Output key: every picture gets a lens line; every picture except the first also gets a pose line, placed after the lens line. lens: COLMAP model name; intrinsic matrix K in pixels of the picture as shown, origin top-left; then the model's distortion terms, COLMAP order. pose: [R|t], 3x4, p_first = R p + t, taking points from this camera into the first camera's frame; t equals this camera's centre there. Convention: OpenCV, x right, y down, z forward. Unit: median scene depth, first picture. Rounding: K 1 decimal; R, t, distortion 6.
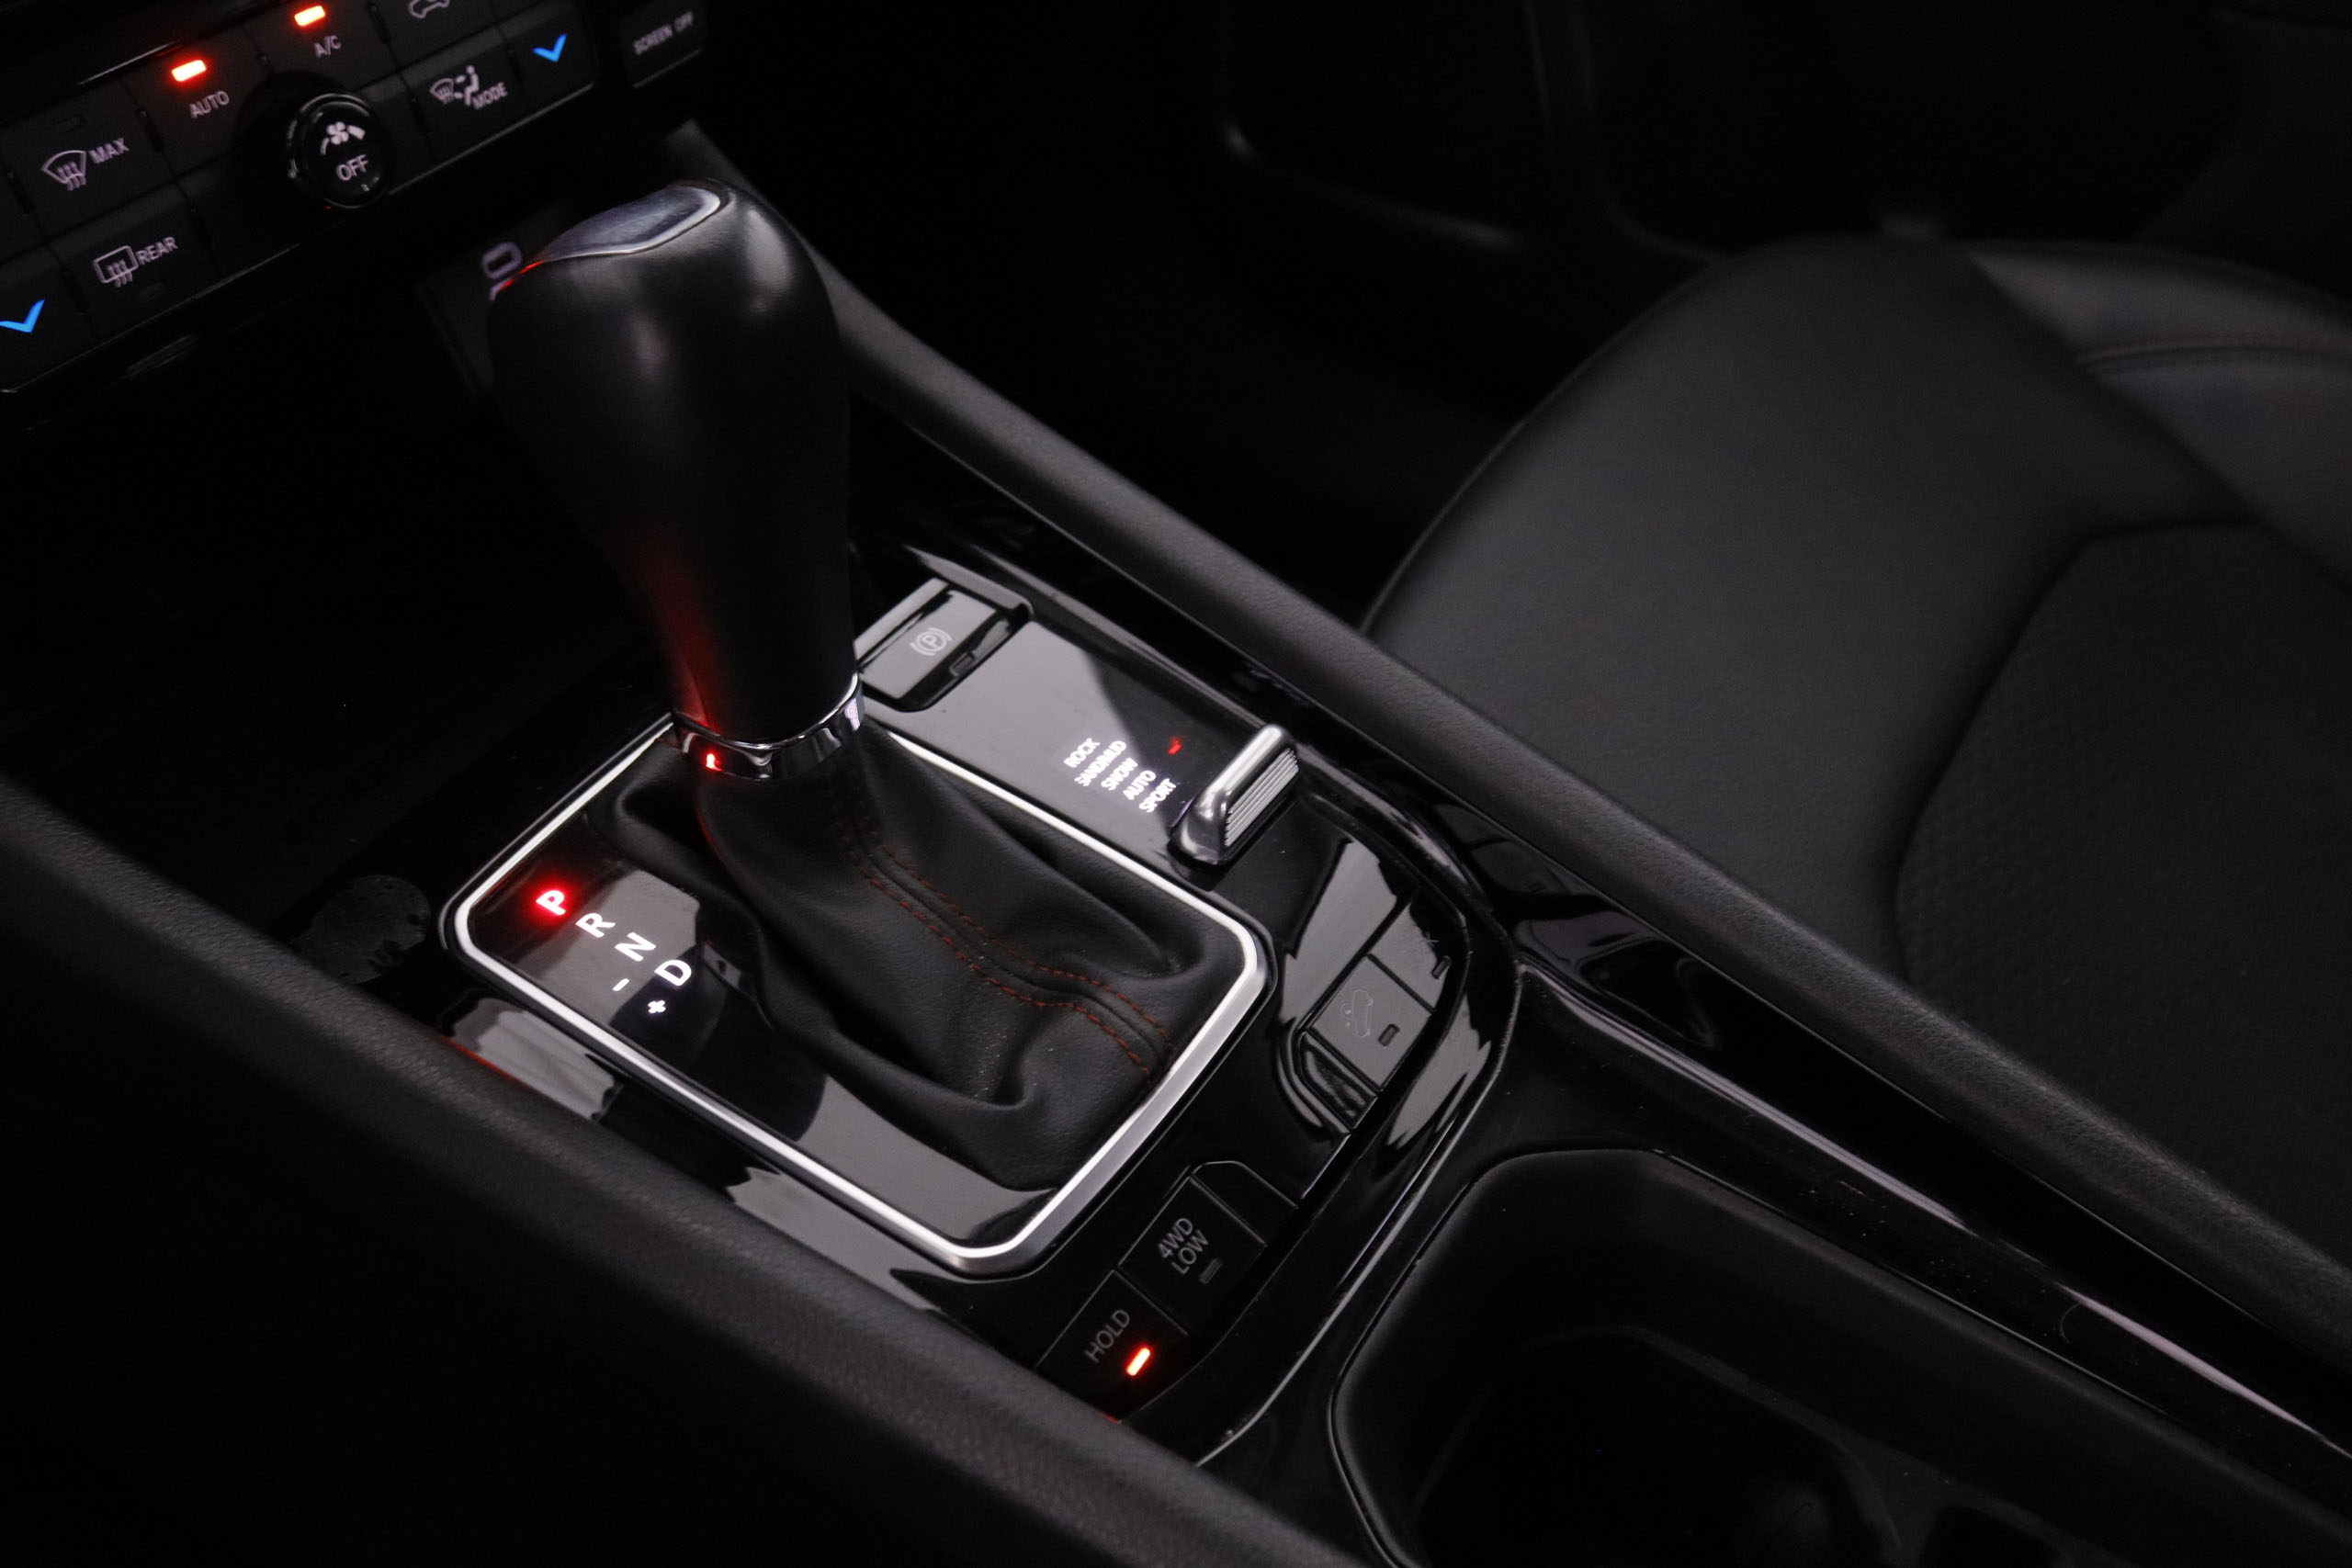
lens RADIAL K [[2428.0, 0, 1176.0], [0, 2428.0, 784.0], [0, 0, 1]] dist [-0.131297, 0.149063]
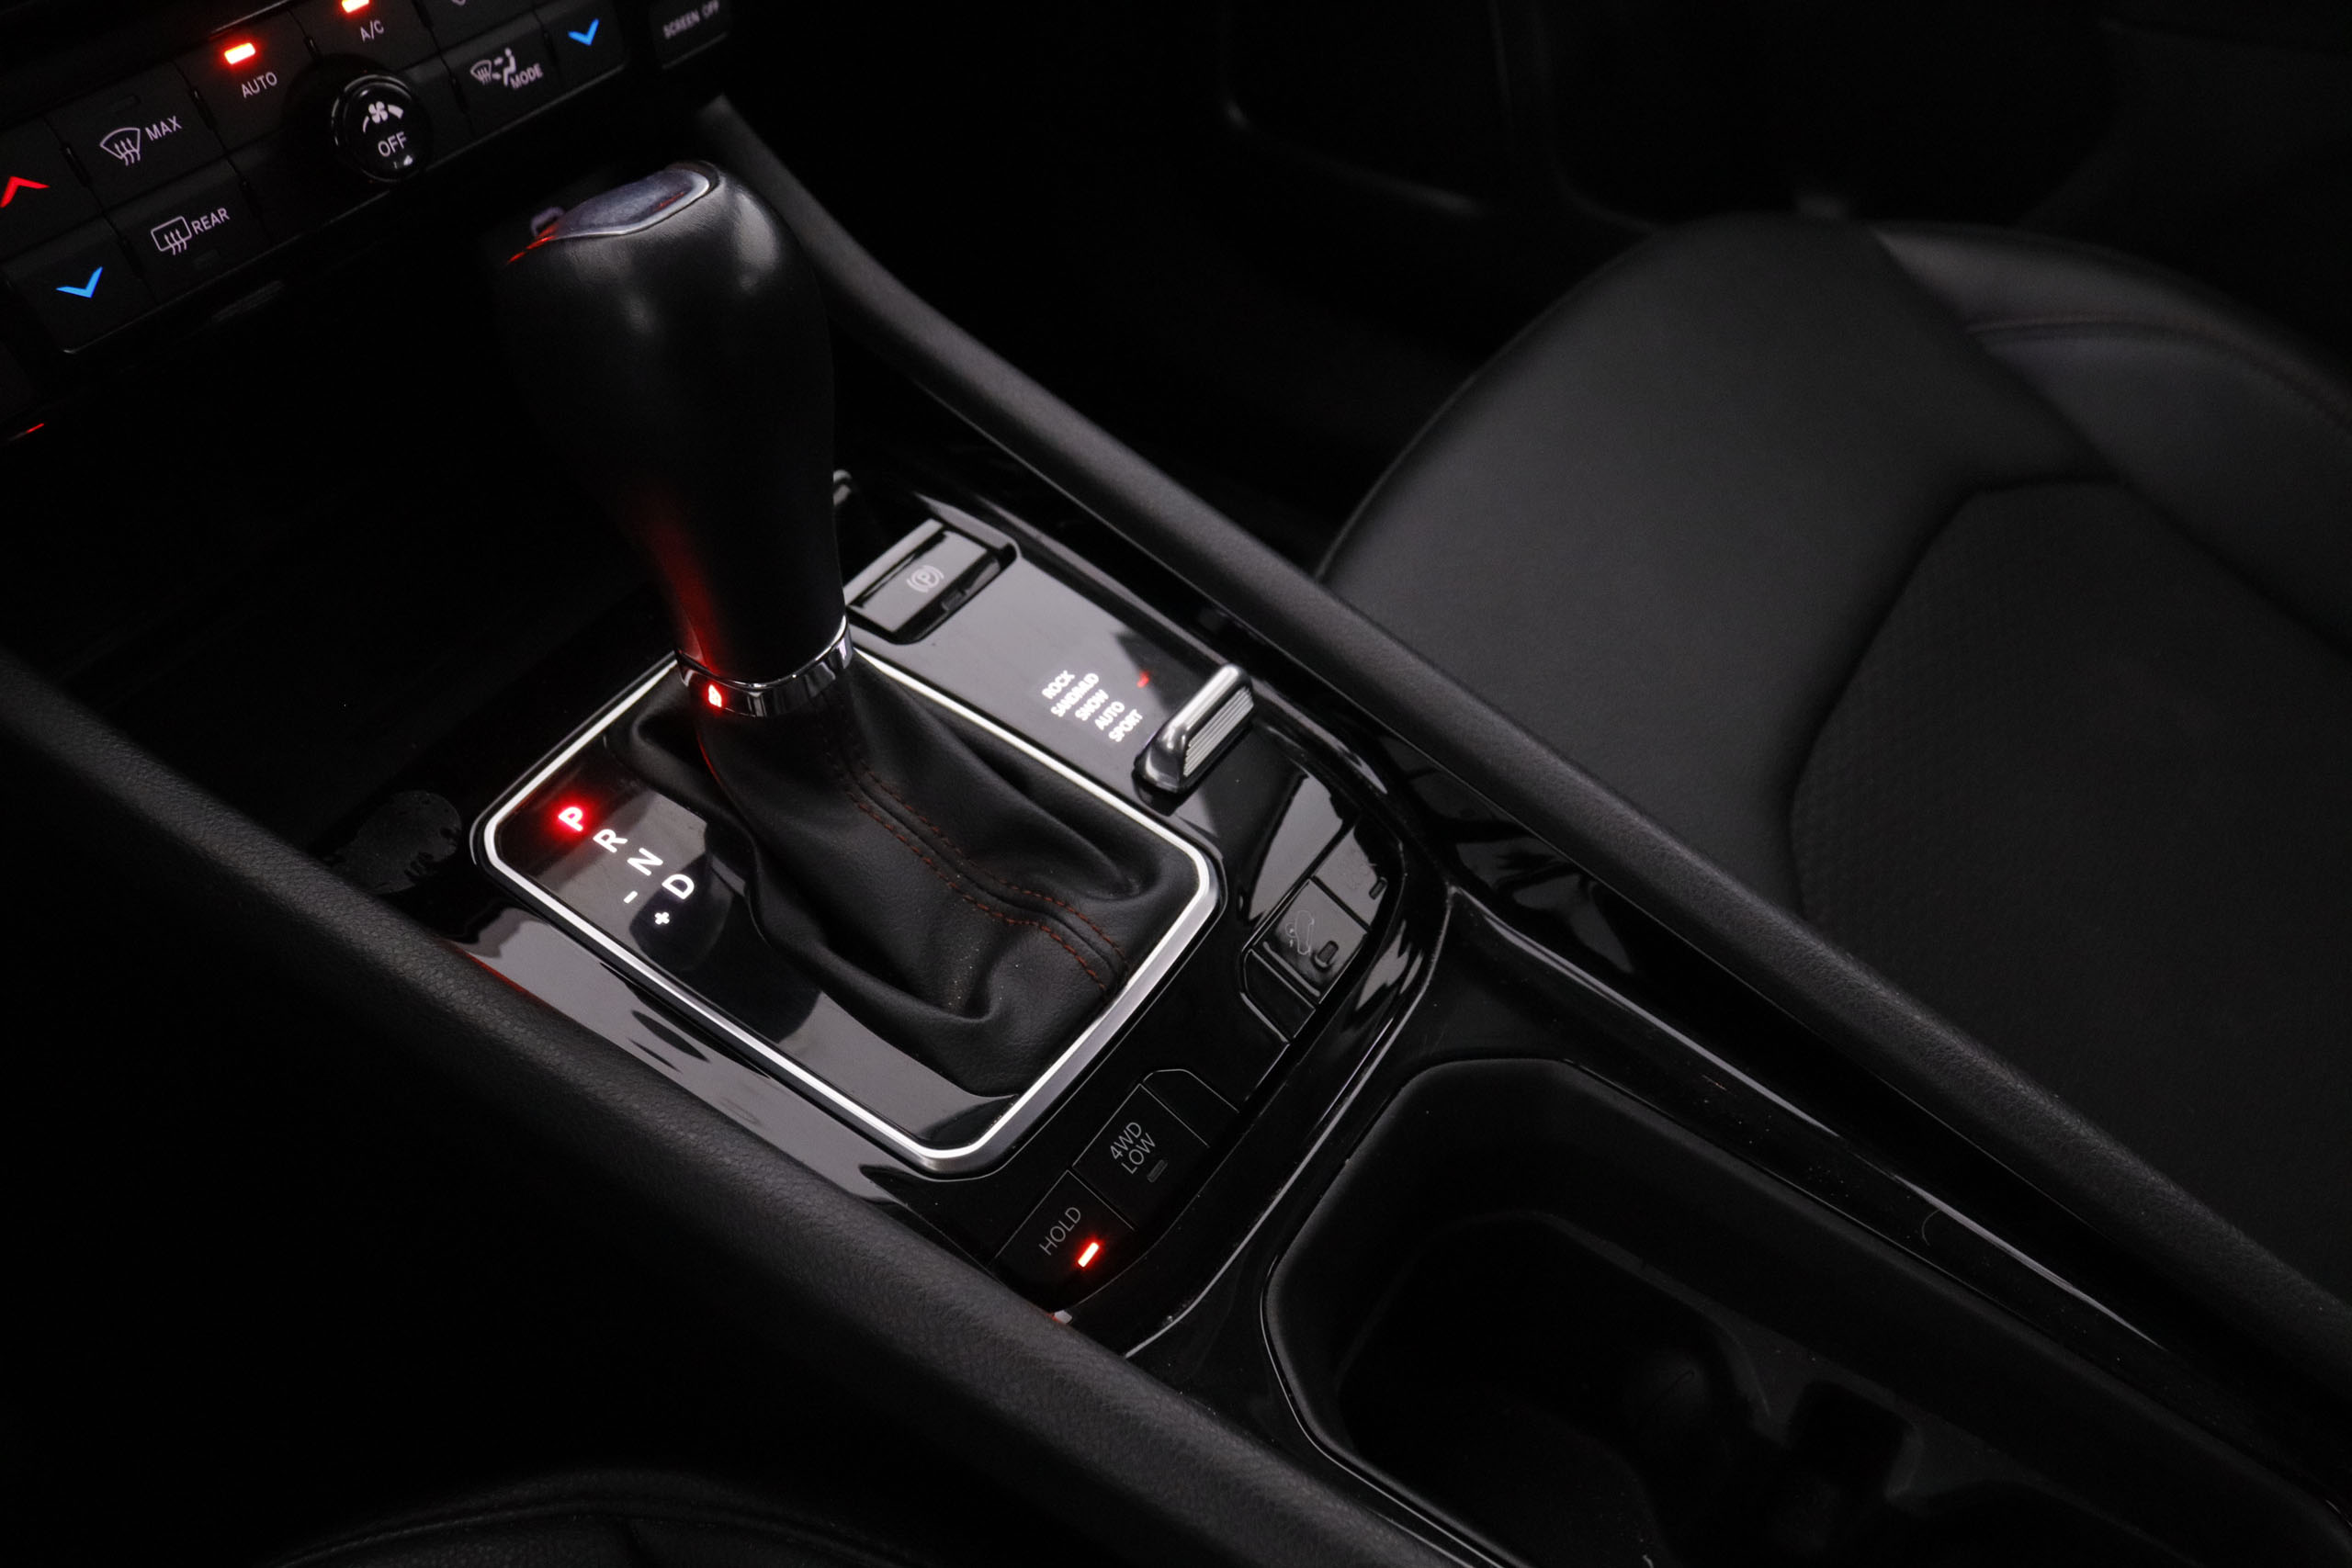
lens RADIAL K [[2025.2, 0, 1176.0], [0, 2025.2, 784.0], [0, 0, 1]] dist [-0.168749, 0.152204]
pose [[0.999760, 0.020557, -0.007515, 0.024652], [-0.019983, 0.997357, 0.069855, -0.036456], [0.008932, -0.069688, 0.997529, 0.090296]]
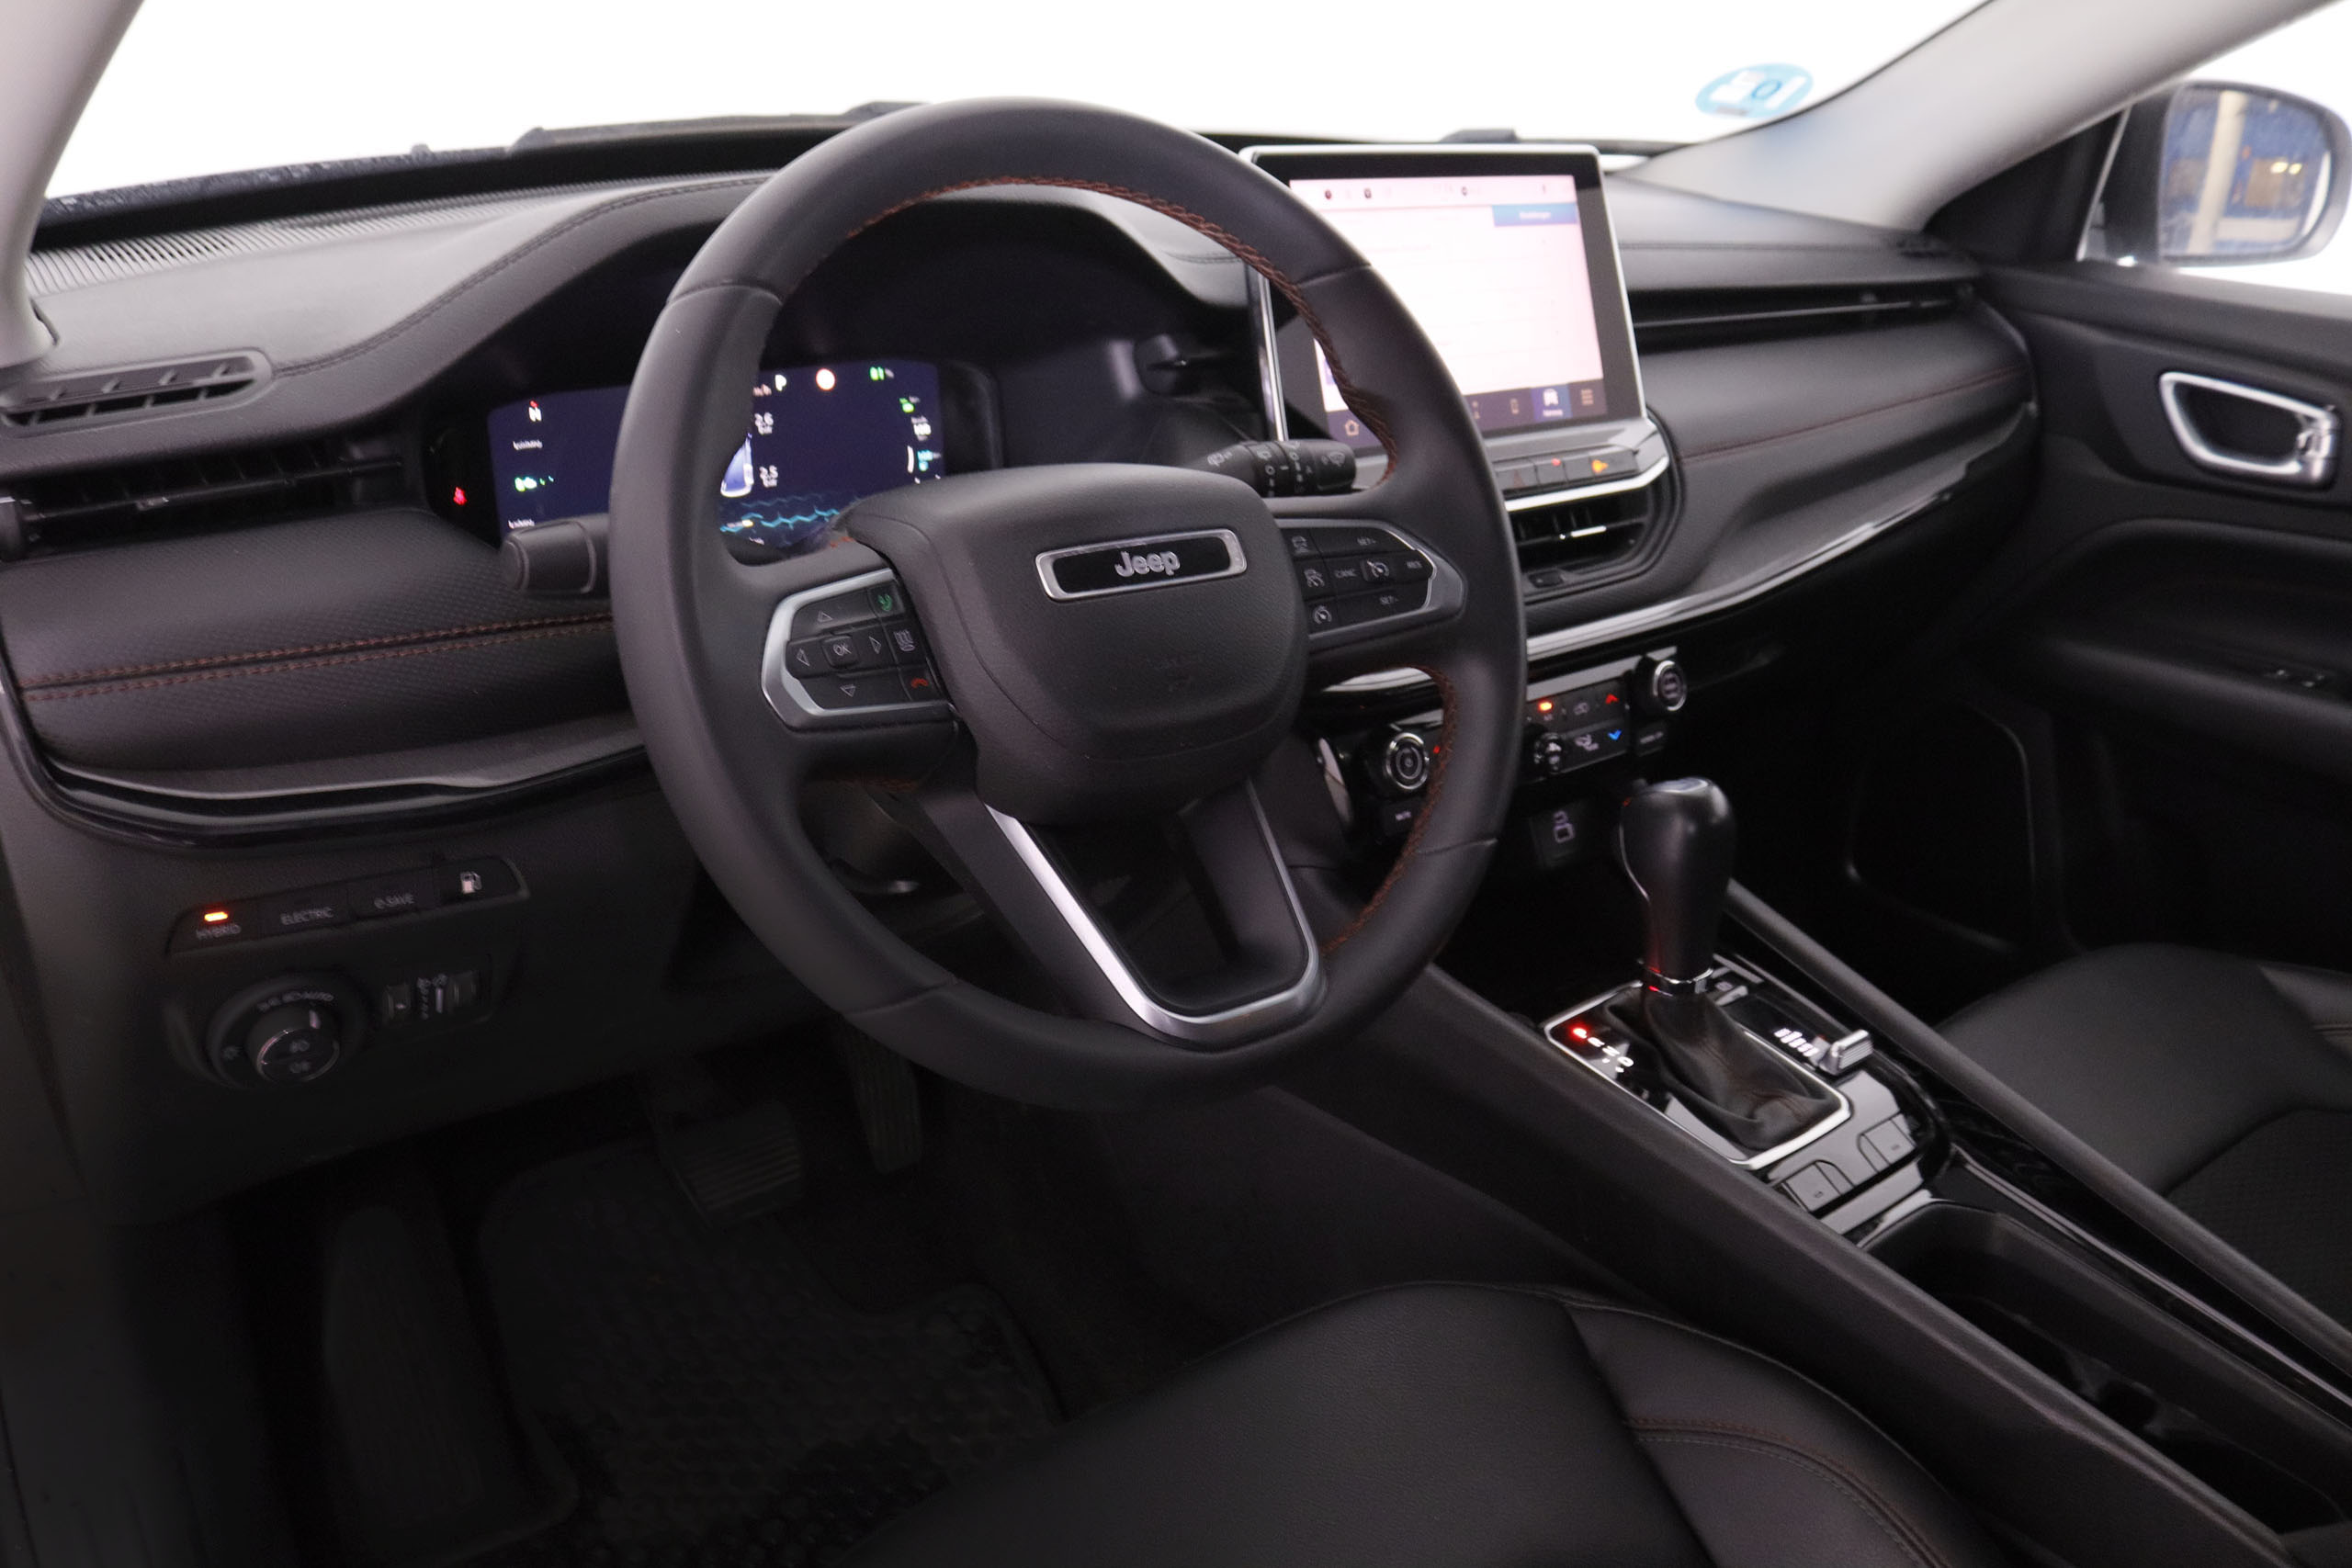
lens RADIAL K [[2025.2, 0, 1176.0], [0, 2025.2, 784.0], [0, 0, 1]] dist [-0.168749, 0.152204]
pose [[0.946832, 0.142069, -0.288660, -0.082990], [-0.228123, 0.929137, -0.290973, 0.537117], [0.226866, 0.341352, 0.912146, -1.197206]]
